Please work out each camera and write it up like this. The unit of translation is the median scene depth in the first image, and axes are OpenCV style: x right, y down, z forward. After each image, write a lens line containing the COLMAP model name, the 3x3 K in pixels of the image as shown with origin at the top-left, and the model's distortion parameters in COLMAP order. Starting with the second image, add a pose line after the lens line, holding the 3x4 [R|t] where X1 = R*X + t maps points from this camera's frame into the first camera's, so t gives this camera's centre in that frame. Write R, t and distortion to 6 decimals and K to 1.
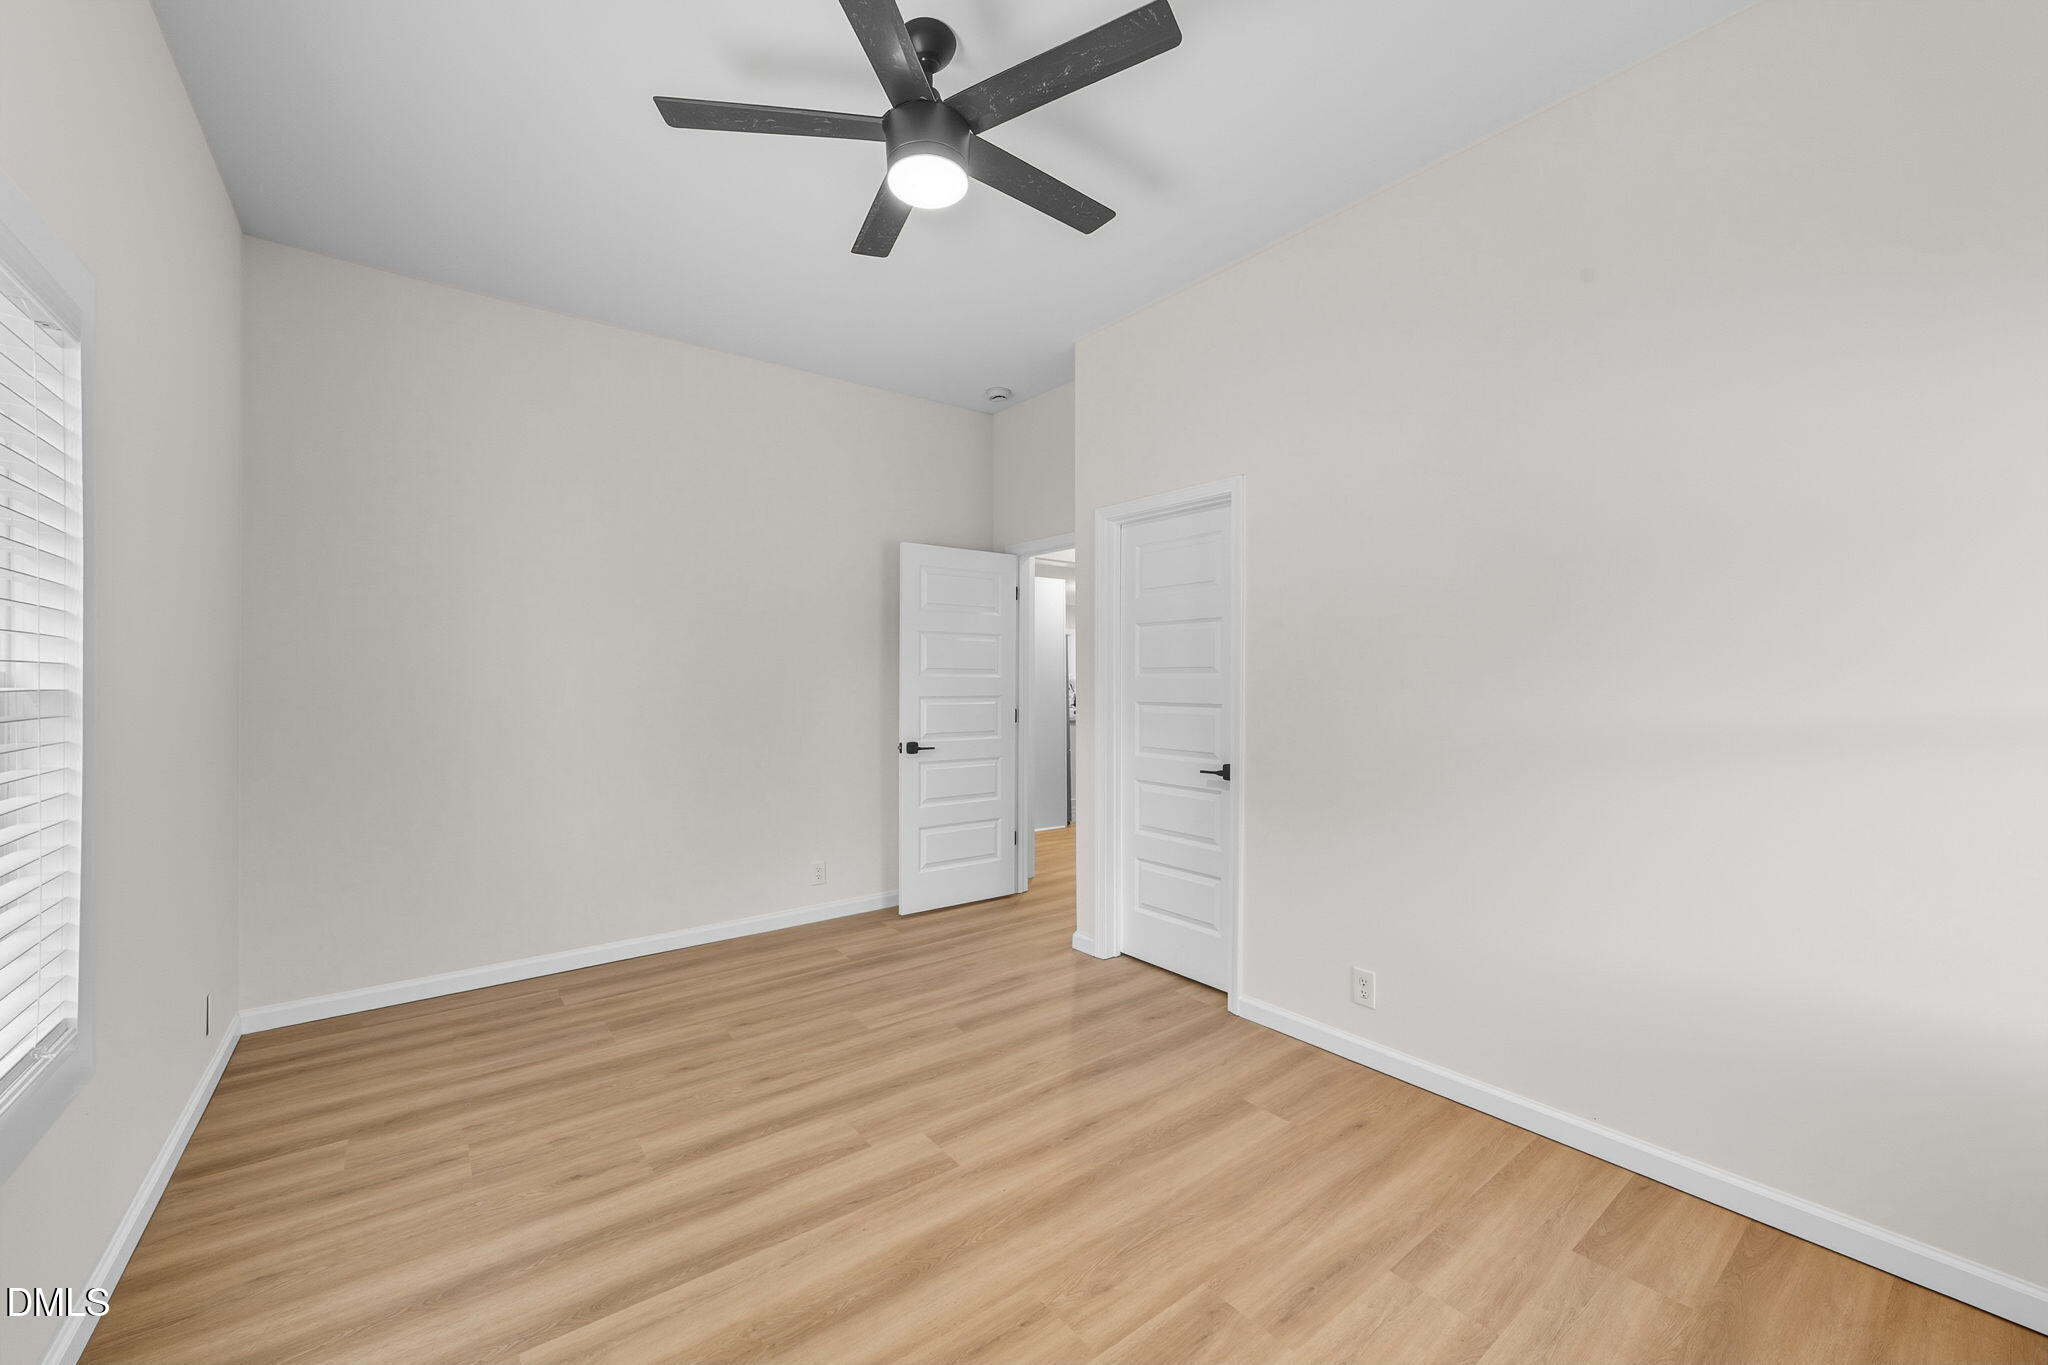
lens RADIAL K [[790.6, 0, 1032.2], [0, 790.6, 673.8], [0, 0, 1]] dist [-0.001591, 0.000724]
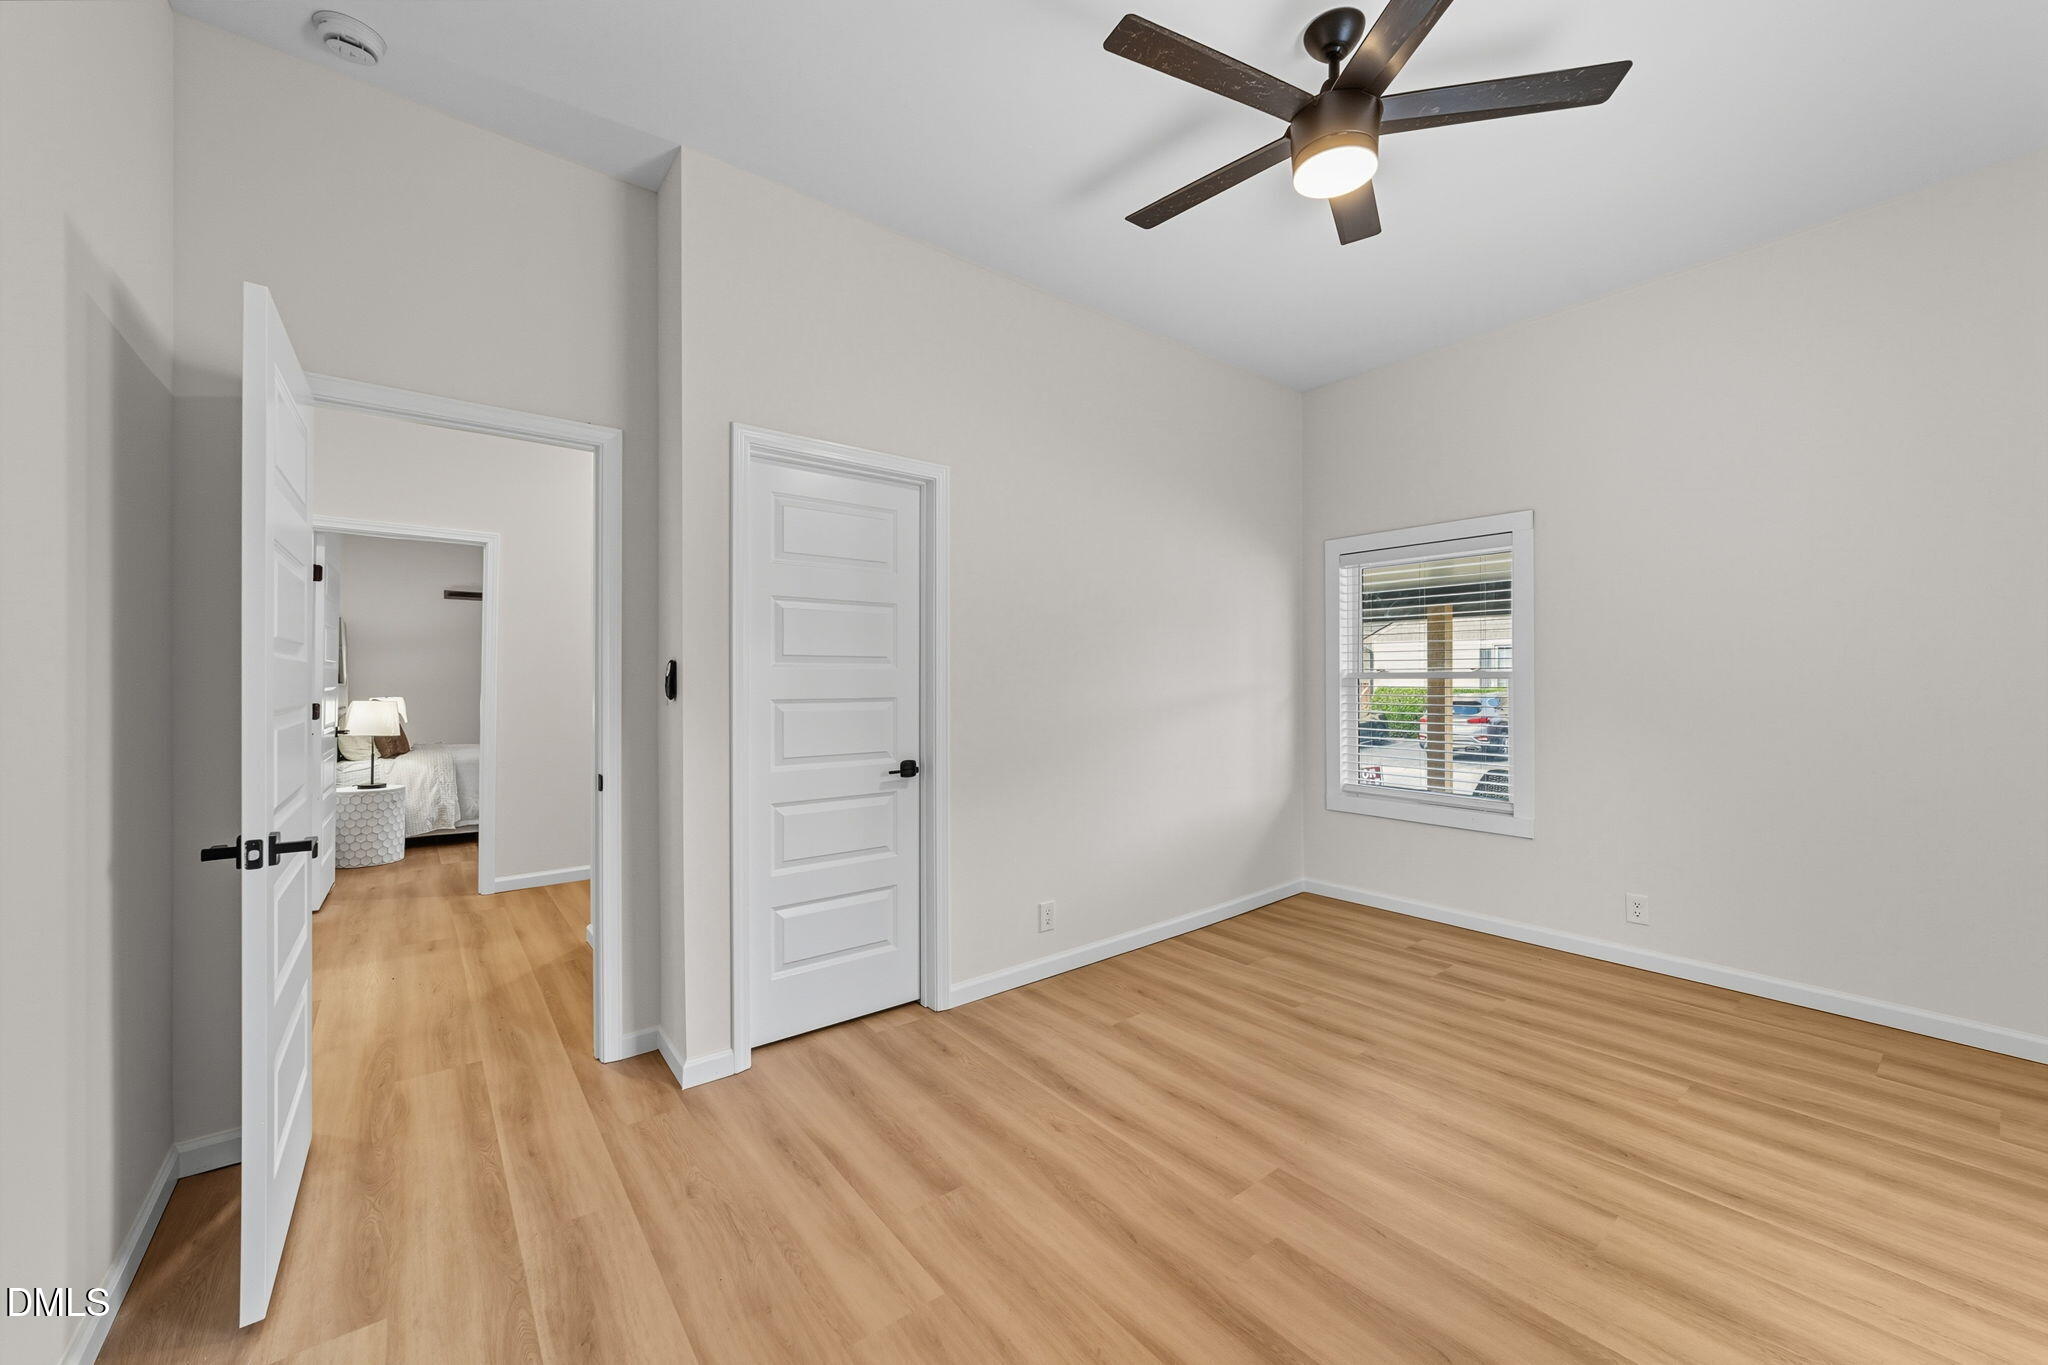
lens RADIAL K [[790.6, 0, 1023.9], [0, 790.6, 671.9], [0, 0, 1]] dist [-0.001591, 0.000724]
pose [[0.006746, 0.004825, 0.999966, -0.786134], [0.000247, 0.999988, -0.004827, 0.015342], [-0.999977, 0.000280, 0.006745, 0.966957]]
